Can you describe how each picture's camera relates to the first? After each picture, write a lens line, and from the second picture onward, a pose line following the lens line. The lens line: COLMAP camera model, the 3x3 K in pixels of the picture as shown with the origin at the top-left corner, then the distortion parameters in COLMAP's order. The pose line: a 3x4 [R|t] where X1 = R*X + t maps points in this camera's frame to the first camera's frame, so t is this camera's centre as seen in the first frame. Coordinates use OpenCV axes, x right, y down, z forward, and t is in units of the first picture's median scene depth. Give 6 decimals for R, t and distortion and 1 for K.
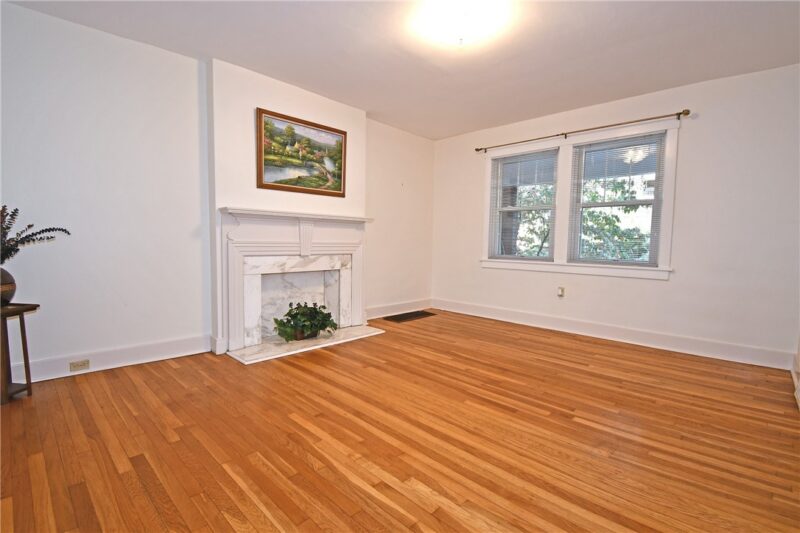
lens RADIAL K [[367.1, 0, 413.5], [0, 367.1, 267.9], [0, 0, 1]] dist [0.000317, -0.000068]
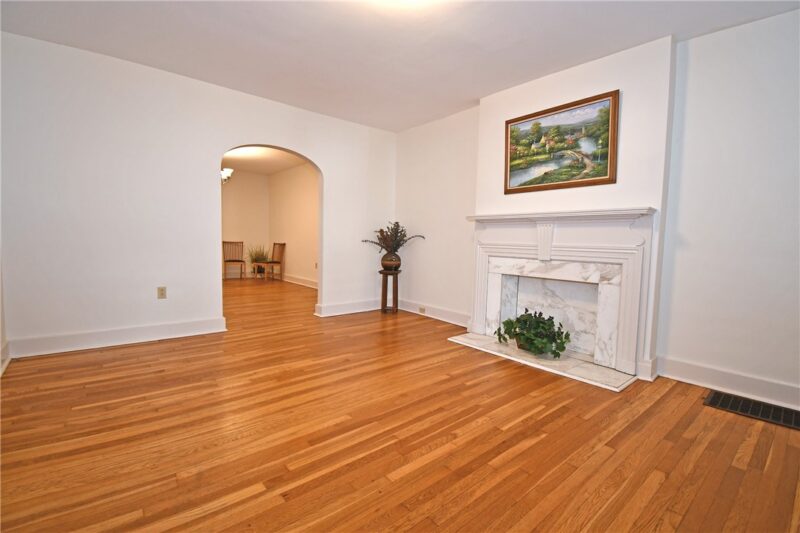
lens RADIAL K [[364.3, 0, 397.1], [0, 364.3, 265.7], [0, 0, 1]] dist [0.000683, -0.000766]
pose [[-0.131293, 0.049598, -0.990102, 0.674187], [-0.100150, 0.992974, 0.063022, -0.043215], [0.986272, 0.107433, -0.125403, 0.819640]]
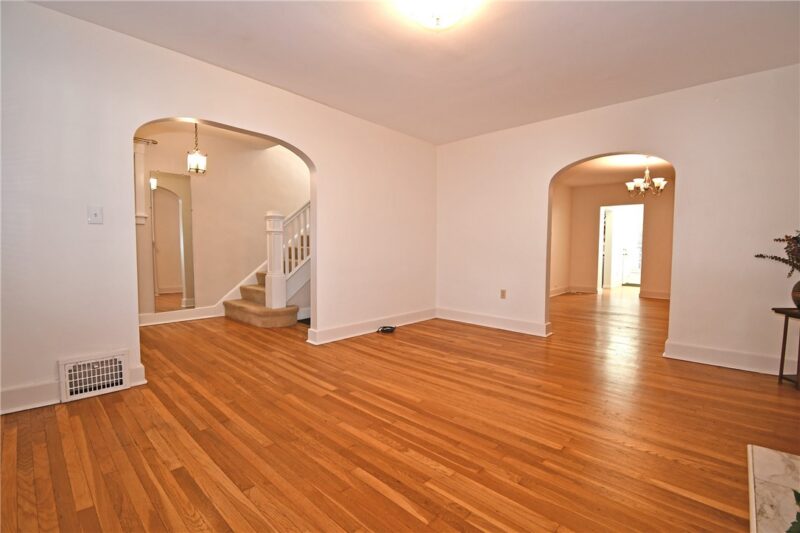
lens RADIAL K [[358.2, 0, 400.0], [0, 358.2, 266.5], [0, 0, 1]] dist [0.001078, -0.000143]
pose [[-0.999391, -0.026621, 0.022574, 0.129746], [-0.023565, 0.991720, 0.126237, -0.097712], [-0.025748, 0.125628, -0.991743, 1.355381]]
